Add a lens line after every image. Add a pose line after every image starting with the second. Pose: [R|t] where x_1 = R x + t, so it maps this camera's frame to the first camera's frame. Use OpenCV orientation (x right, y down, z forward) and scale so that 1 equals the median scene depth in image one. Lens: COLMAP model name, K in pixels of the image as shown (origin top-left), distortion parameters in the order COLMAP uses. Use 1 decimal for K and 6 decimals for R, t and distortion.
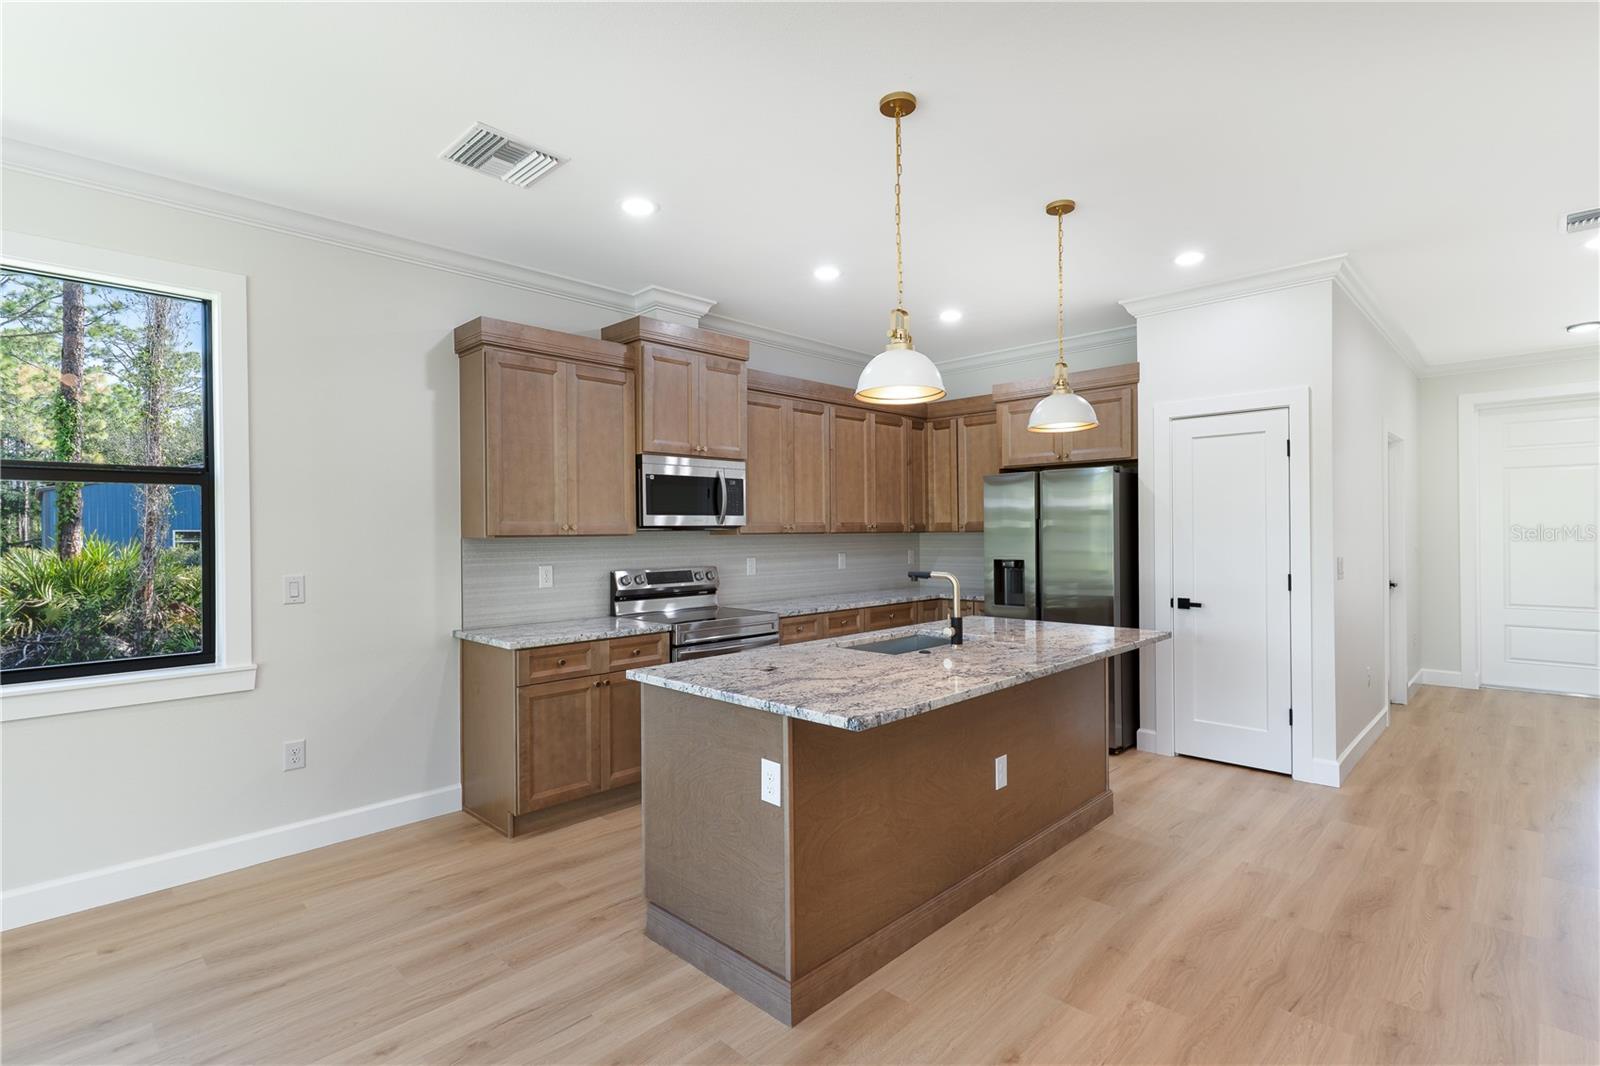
lens RADIAL K [[765.2, 0, 800.0], [0, 765.2, 533.0], [0, 0, 1]] dist [0.002912, 0.001008]
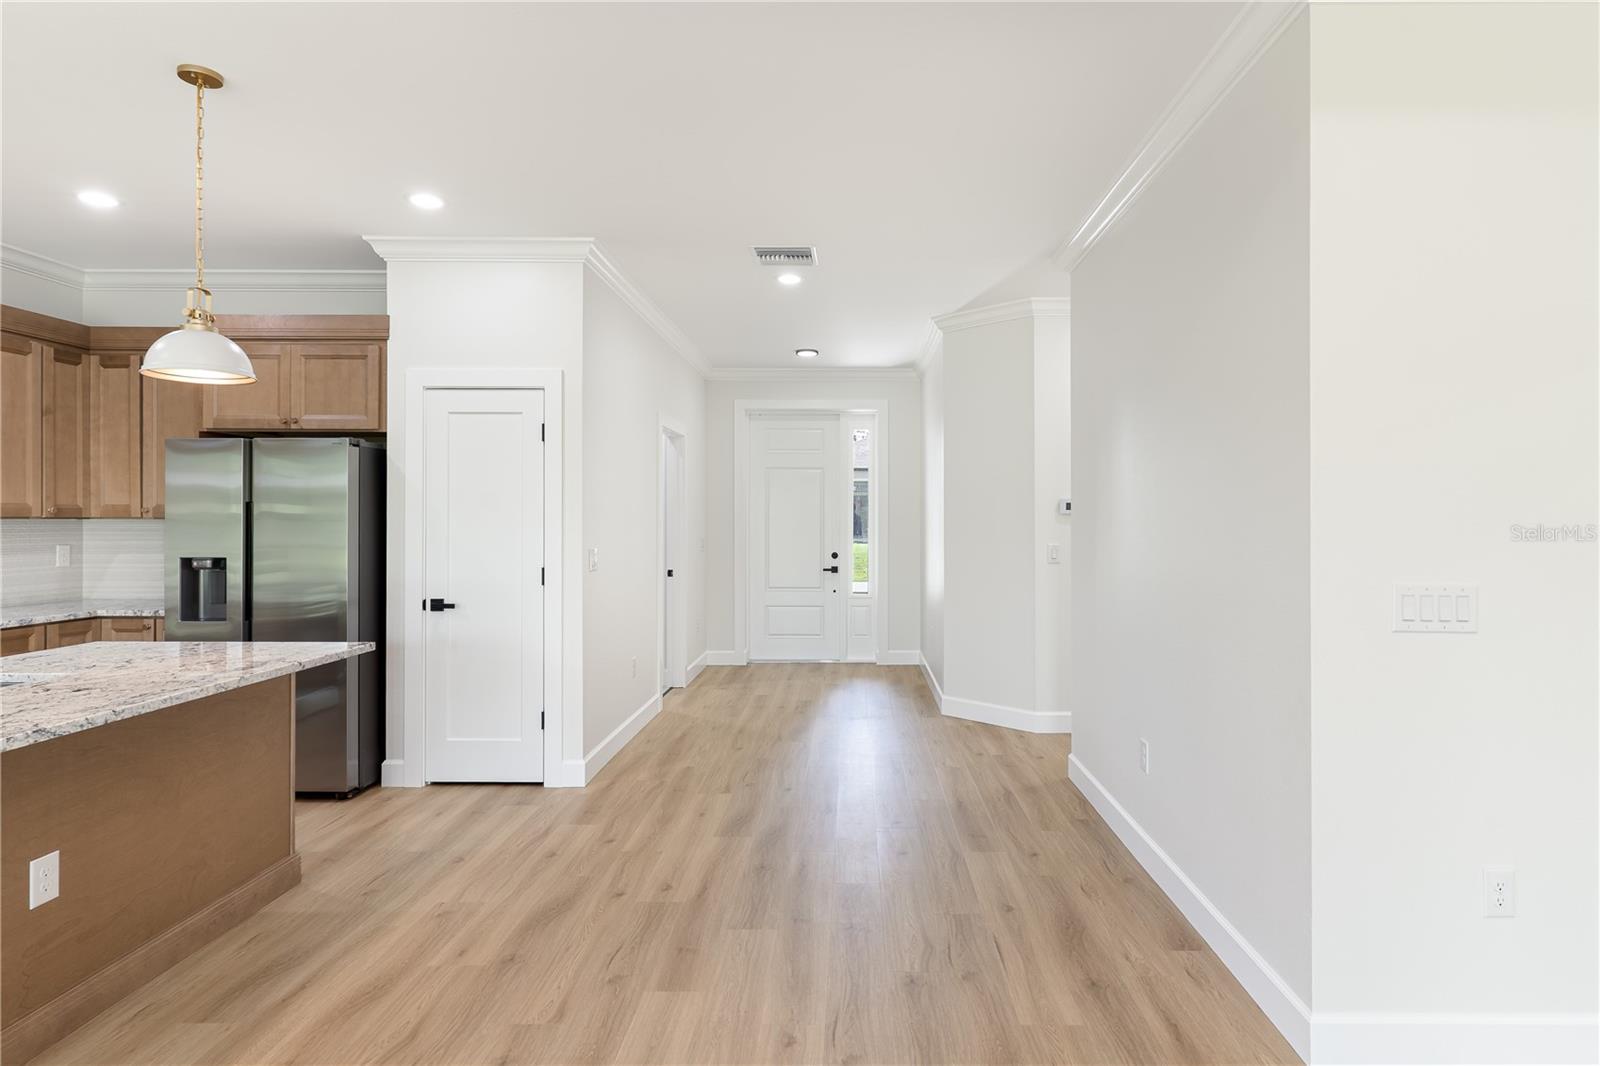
lens RADIAL K [[873.0, 0, 860.5], [0, 873.0, 516.8], [0, 0, 1]] dist [-0.001626, -0.000777]
pose [[0.710823, 0.011975, 0.703269, 0.155754], [-0.007877, 0.999928, -0.009065, -0.001440], [-0.703326, 0.000904, 0.710866, -0.026121]]
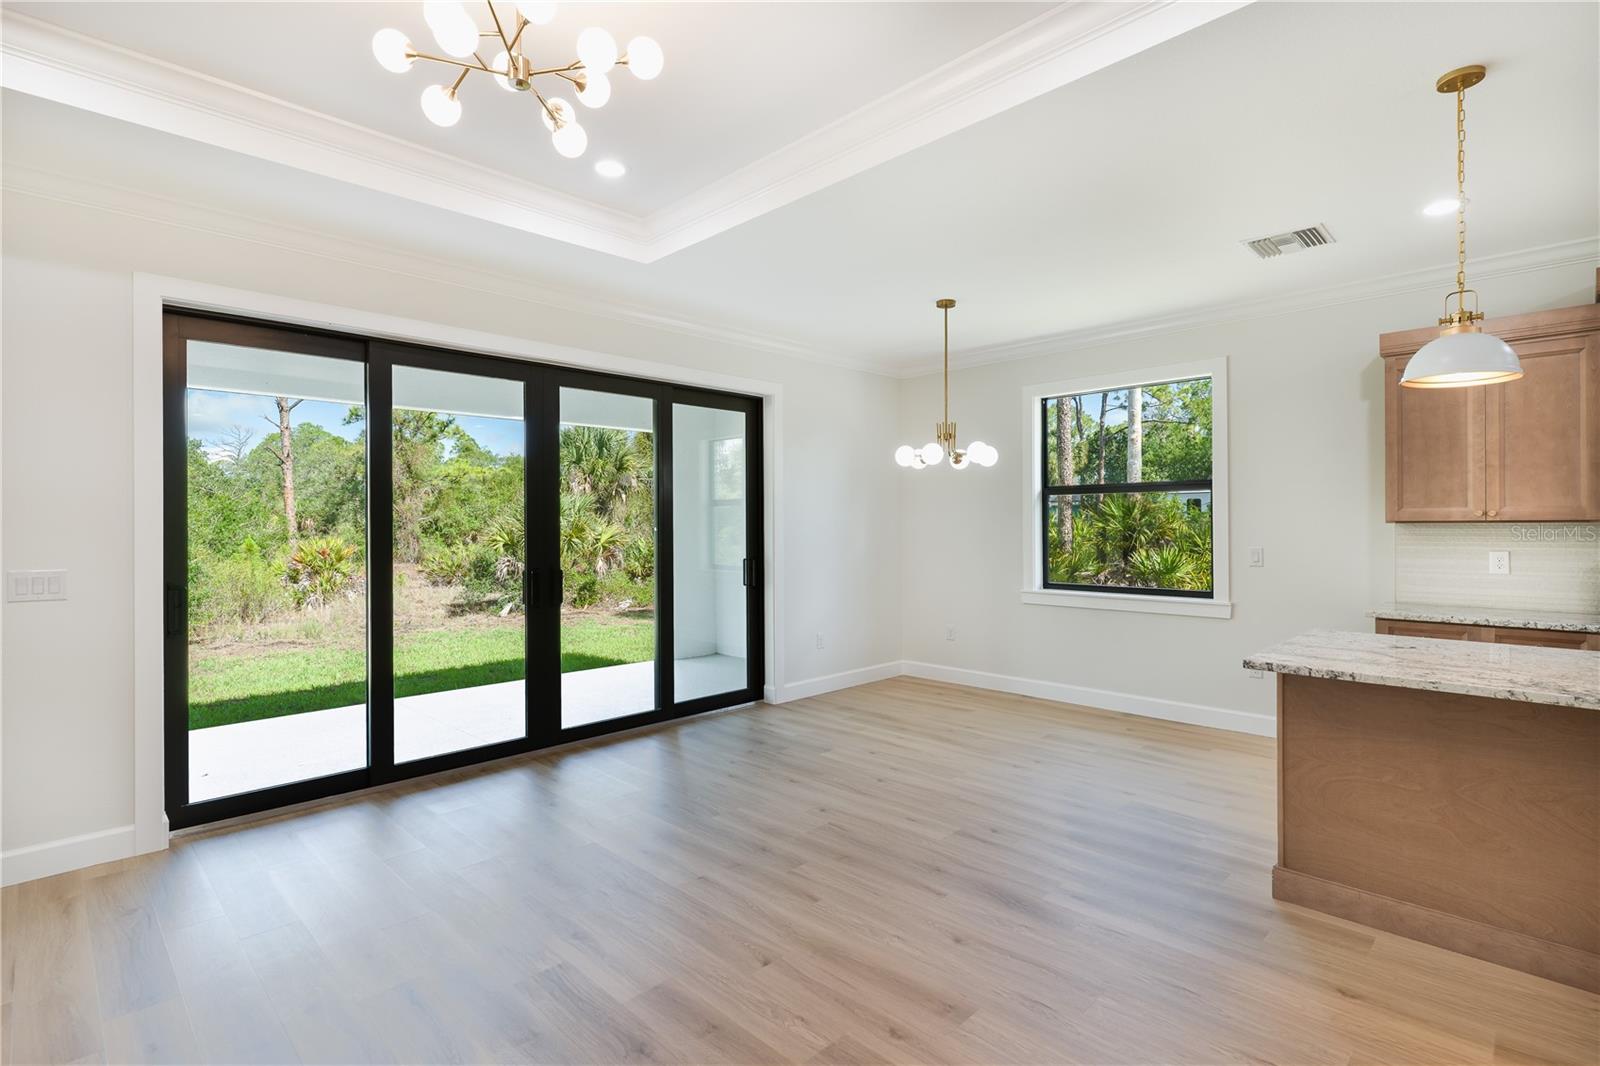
lens RADIAL K [[765.2, 0, 800.0], [0, 765.2, 533.0], [0, 0, 1]] dist [0.002912, 0.001008]
pose [[-0.003330, 0.022385, -0.999744, 0.623292], [0.002595, 0.999746, 0.022377, -0.005720], [0.999991, -0.002520, -0.003387, 0.094268]]
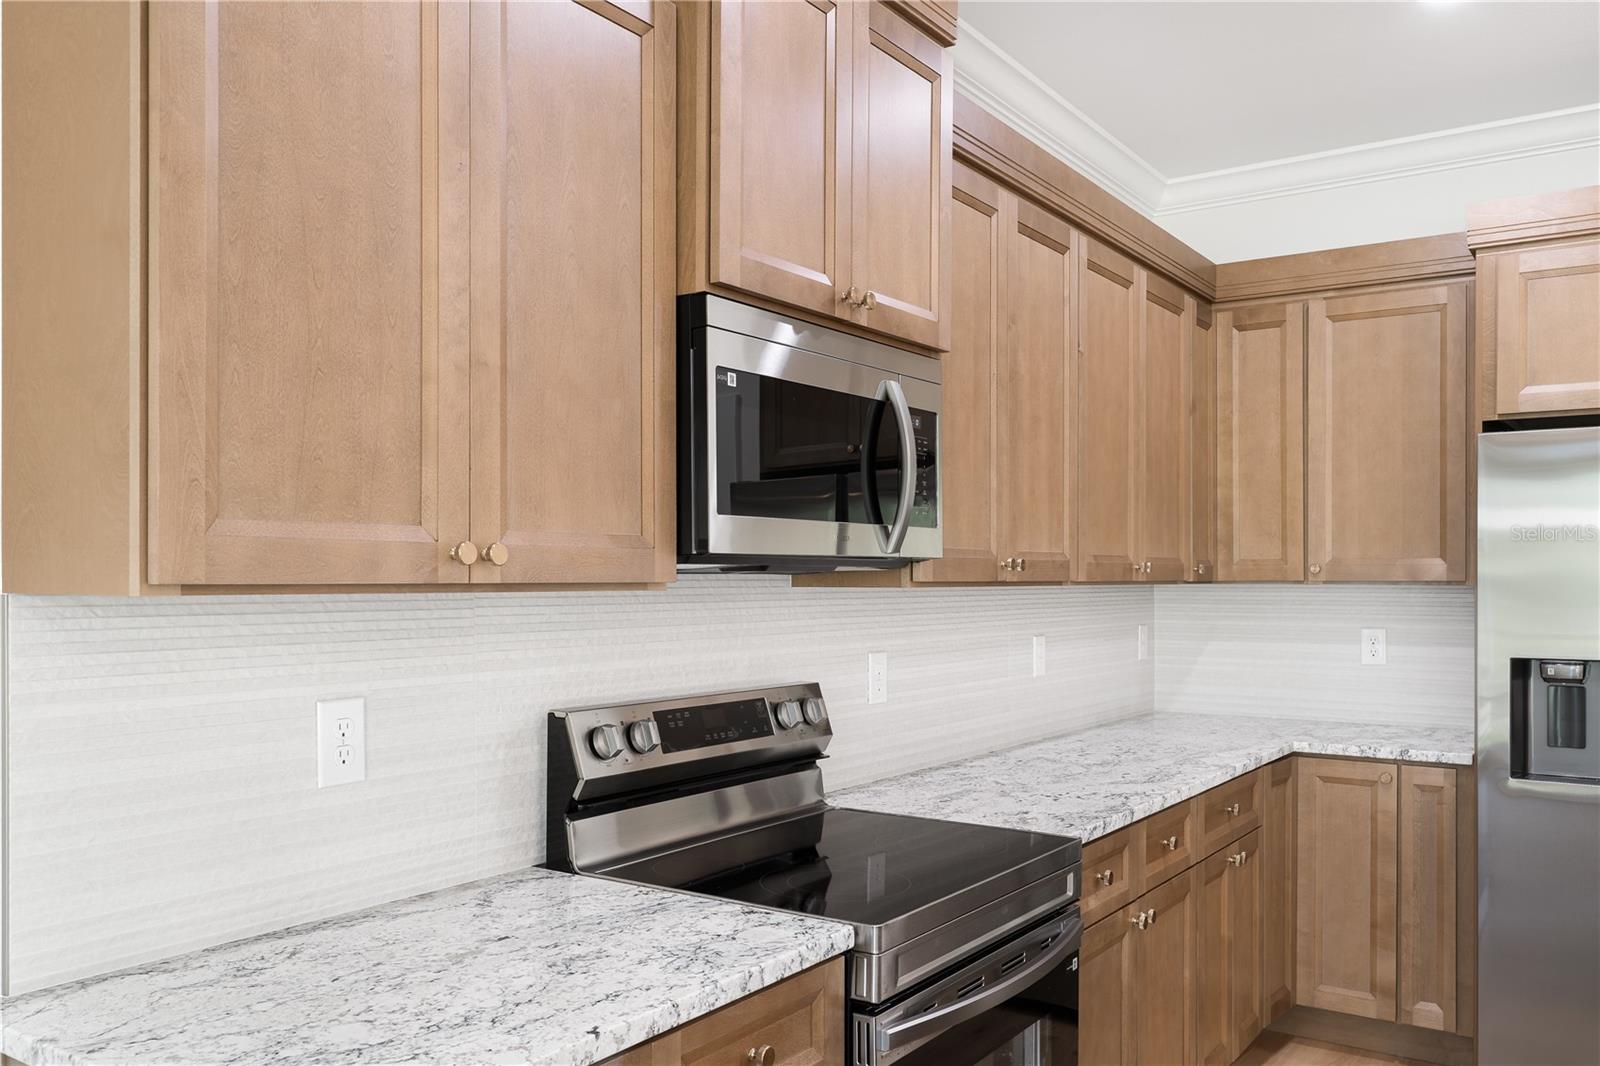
lens RADIAL K [[1291.9, 0, 777.6], [0, 1291.9, 580.5], [0, 0, 1]] dist [0.004408, 0.003490]
pose [[0.986715, 0.009313, 0.162192, -0.241520], [-0.009284, 0.999956, -0.000933, 0.000579], [-0.162193, -0.000585, 0.986759, 0.507082]]
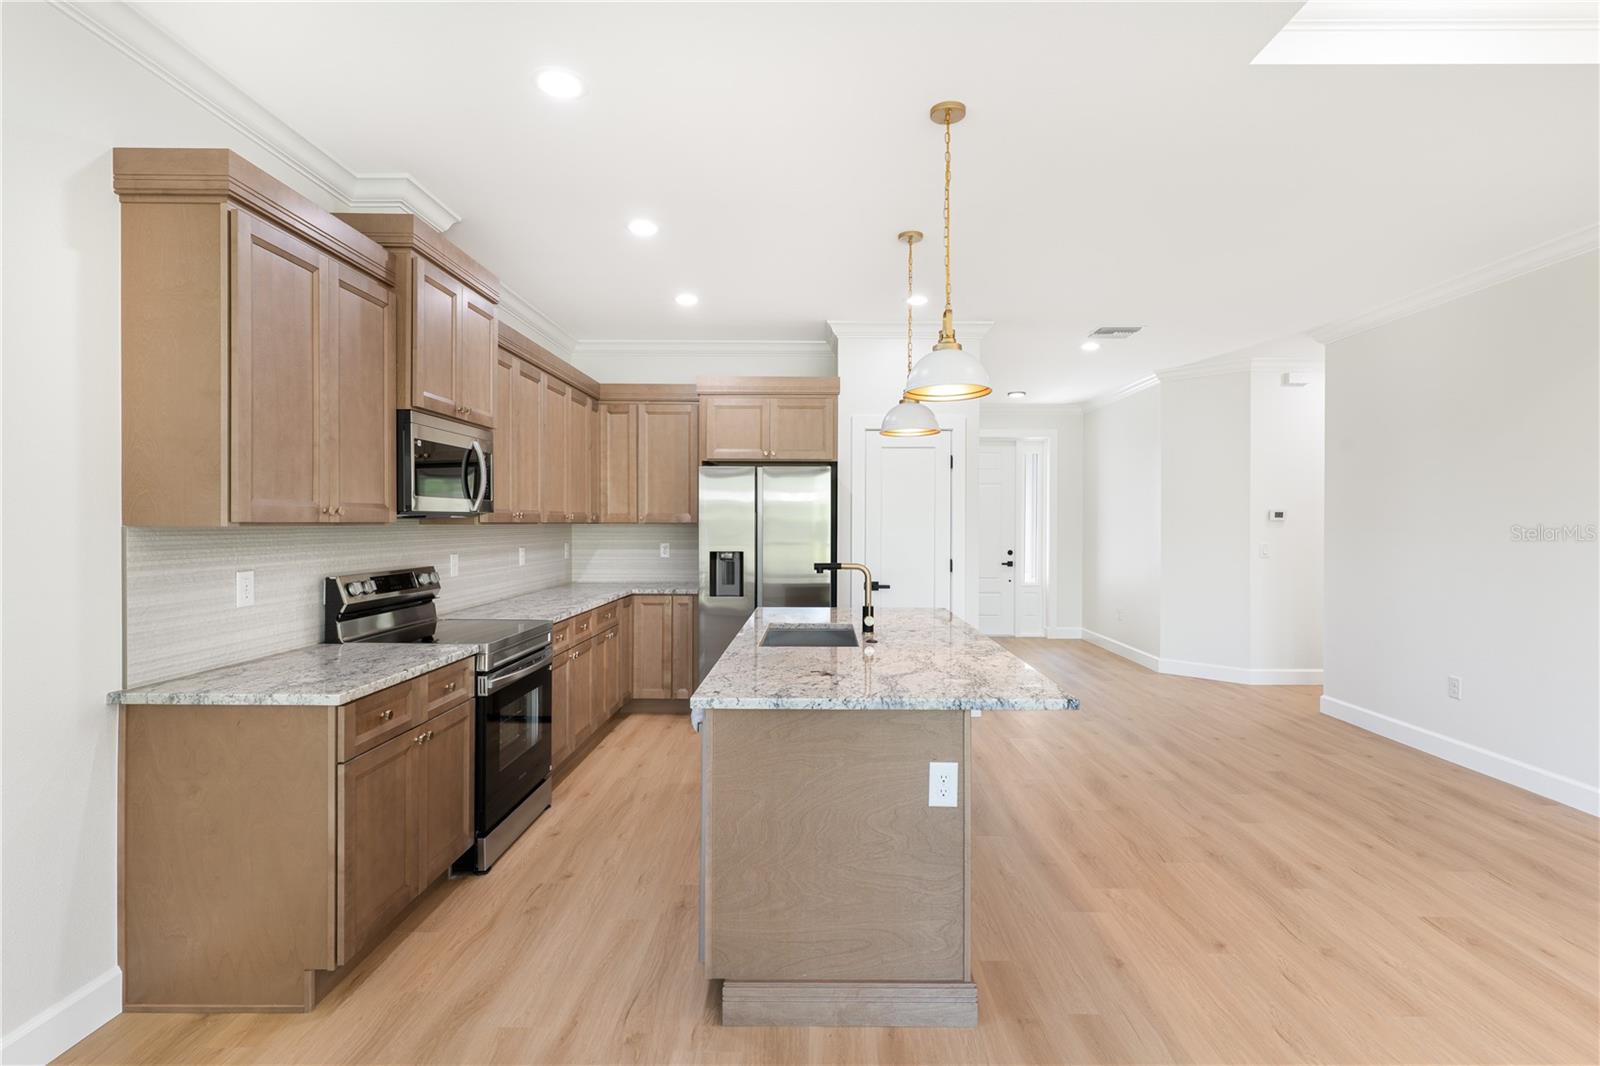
lens RADIAL K [[771.6, 0, 818.6], [0, 771.6, 529.2], [0, 0, 1]] dist [0.001840, 0.000369]
pose [[0.715795, 0.005346, 0.698290, -0.410991], [-0.008940, 0.999959, 0.001508, 0.002890], [-0.698254, -0.007322, 0.715813, 0.209994]]
